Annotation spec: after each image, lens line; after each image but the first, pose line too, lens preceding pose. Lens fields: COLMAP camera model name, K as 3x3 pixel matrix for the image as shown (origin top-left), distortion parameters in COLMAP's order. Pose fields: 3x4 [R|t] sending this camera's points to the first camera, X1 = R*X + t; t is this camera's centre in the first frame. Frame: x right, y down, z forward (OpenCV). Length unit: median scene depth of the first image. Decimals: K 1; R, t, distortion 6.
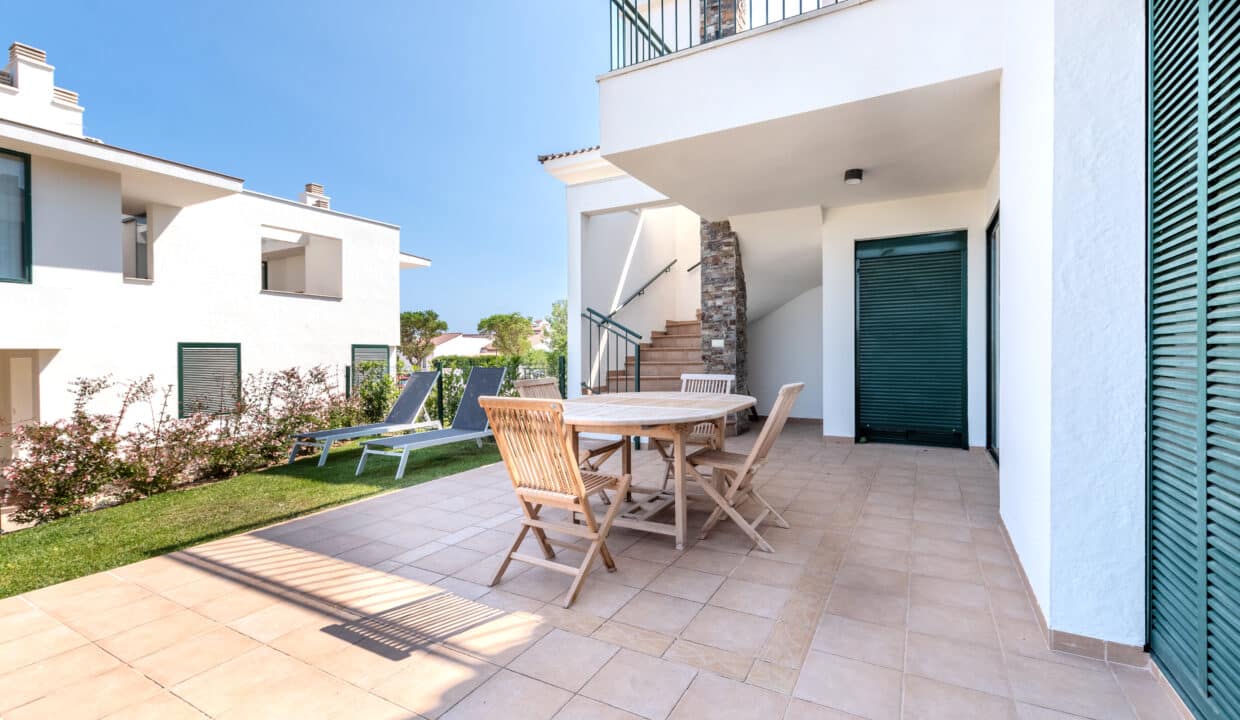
lens RADIAL K [[539.5, 0, 624.4], [0, 539.5, 356.7], [0, 0, 1]] dist [0.005867, -0.000316]
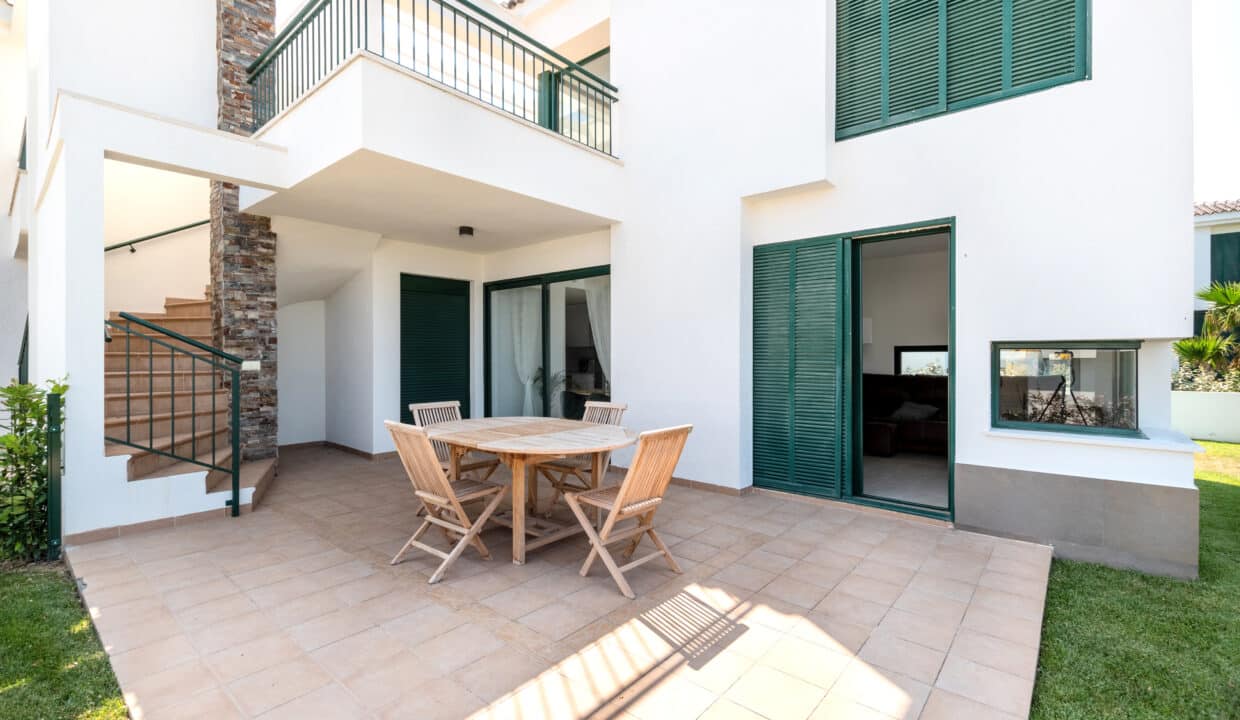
lens RADIAL K [[539.5, 0, 628.0], [0, 539.5, 361.0], [0, 0, 1]] dist [0.005867, -0.000316]
pose [[0.186519, -0.004365, 0.982442, -0.521518], [0.004957, 0.999982, 0.003502, -0.032188], [-0.982439, 0.004217, 0.186537, 0.301872]]
